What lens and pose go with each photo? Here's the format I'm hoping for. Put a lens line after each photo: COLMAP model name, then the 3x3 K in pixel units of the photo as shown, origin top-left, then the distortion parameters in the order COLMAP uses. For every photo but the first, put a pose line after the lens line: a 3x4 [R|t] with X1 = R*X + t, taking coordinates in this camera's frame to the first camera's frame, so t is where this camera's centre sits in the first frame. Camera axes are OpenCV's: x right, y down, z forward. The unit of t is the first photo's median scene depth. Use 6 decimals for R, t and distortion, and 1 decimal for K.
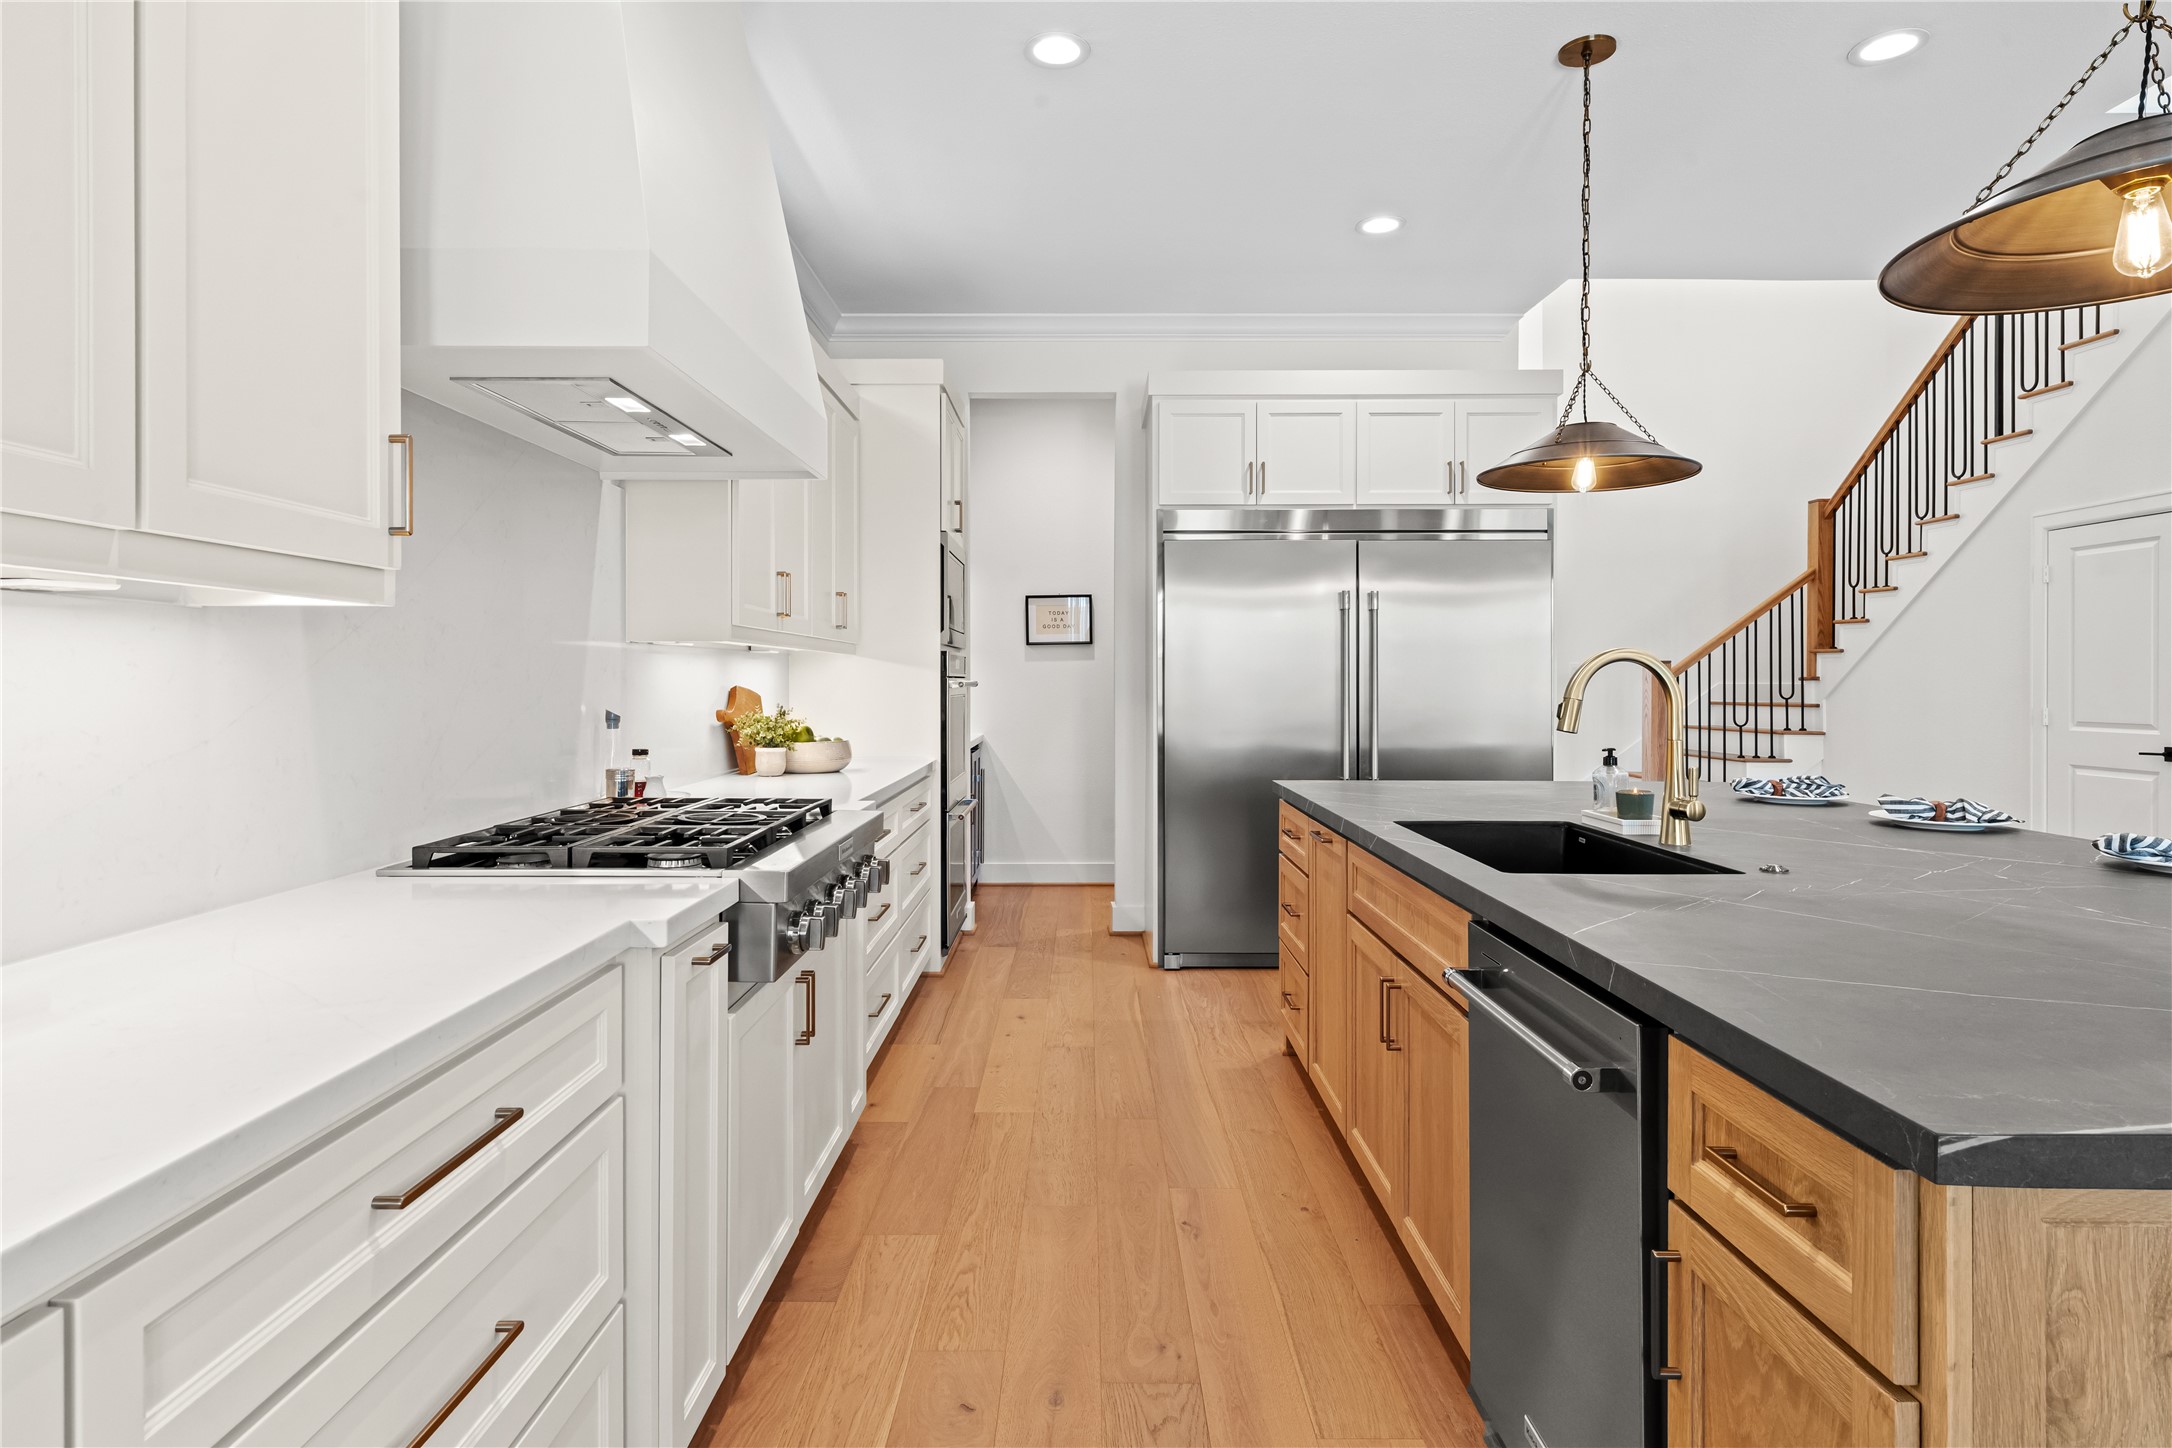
lens RADIAL K [[1158.5, 0, 1087.8], [0, 1158.5, 692.1], [0, 0, 1]] dist [0.003240, 0.000262]
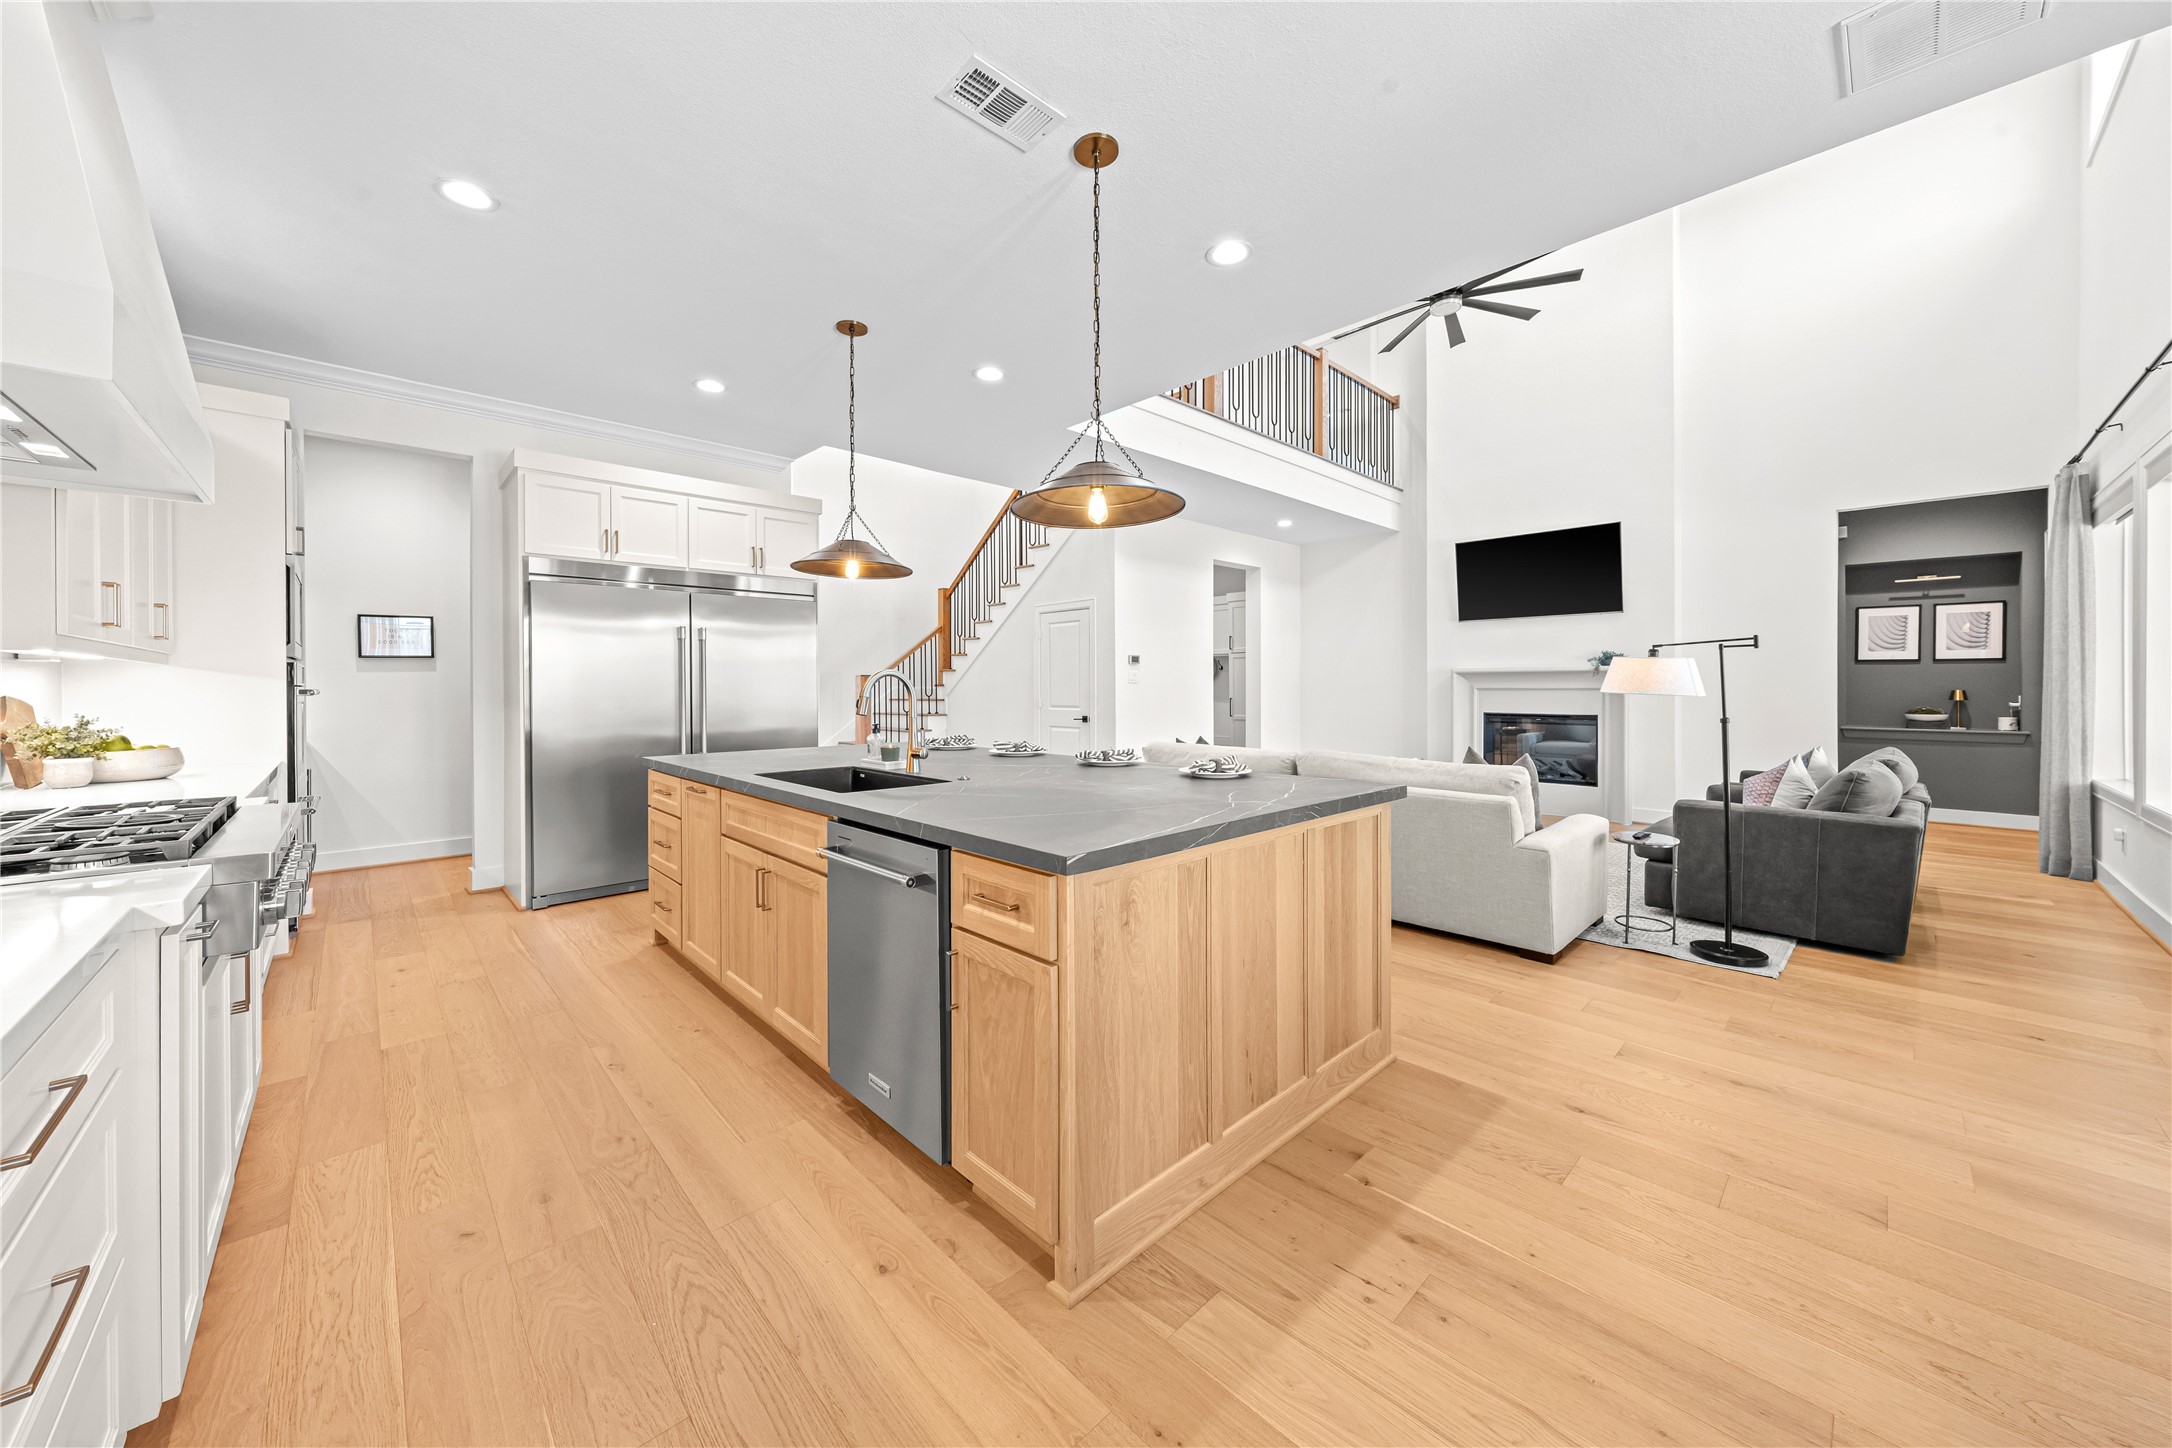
lens RADIAL K [[809.0, 0, 1082.9], [0, 809.0, 710.4], [0, 0, 1]] dist [0.000402, 0.000007]
pose [[0.713494, -0.024441, 0.700235, -0.149739], [0.011575, 0.999666, 0.023099, 0.001416], [-0.700566, -0.008375, 0.713539, -0.096981]]
